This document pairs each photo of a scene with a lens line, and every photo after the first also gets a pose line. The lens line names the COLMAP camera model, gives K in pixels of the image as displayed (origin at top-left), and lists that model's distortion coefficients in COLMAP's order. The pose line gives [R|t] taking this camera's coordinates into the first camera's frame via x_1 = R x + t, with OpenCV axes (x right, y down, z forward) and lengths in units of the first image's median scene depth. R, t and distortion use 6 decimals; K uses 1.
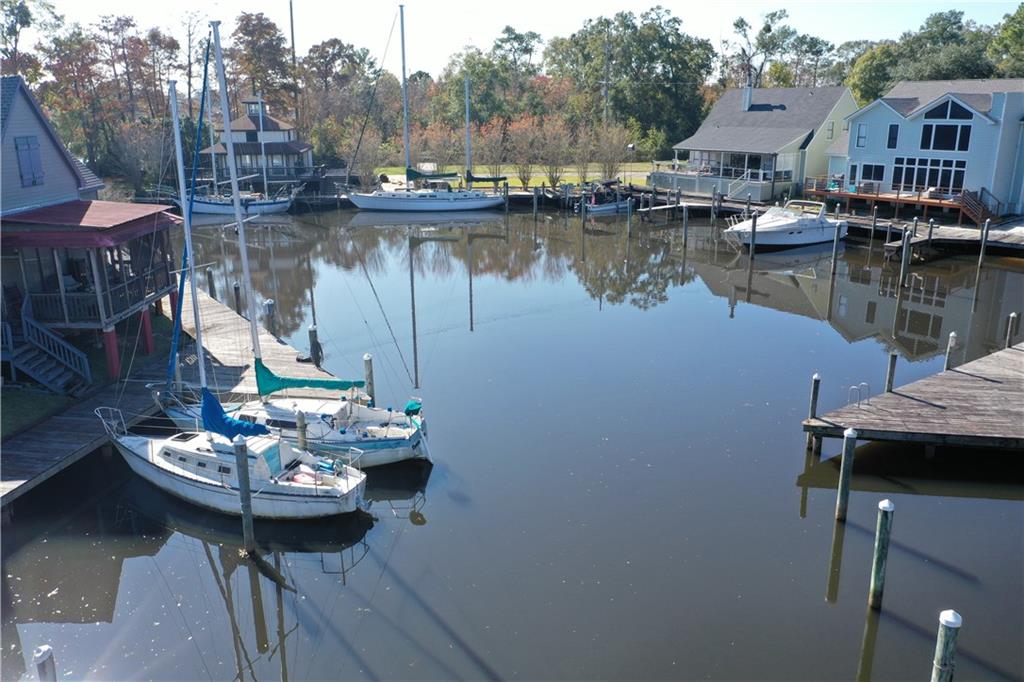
lens RADIAL K [[805.3, 0, 513.2], [0, 805.3, 344.1], [0, 0, 1]] dist [-0.000111, -0.003661]
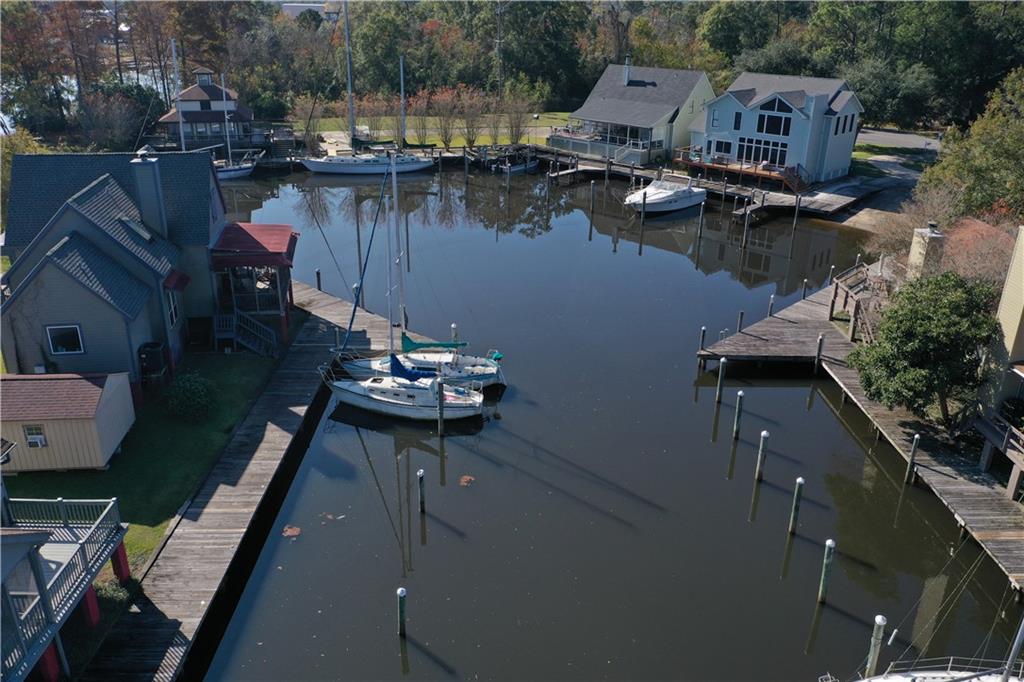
lens RADIAL K [[805.3, 0, 513.2], [0, 805.3, 344.1], [0, 0, 1]] dist [-0.000111, -0.003661]
pose [[0.983962, -0.049117, 0.171484, -0.140908], [0.029335, 0.992811, 0.116041, -0.056240], [-0.175951, -0.109149, 0.978329, -0.279648]]
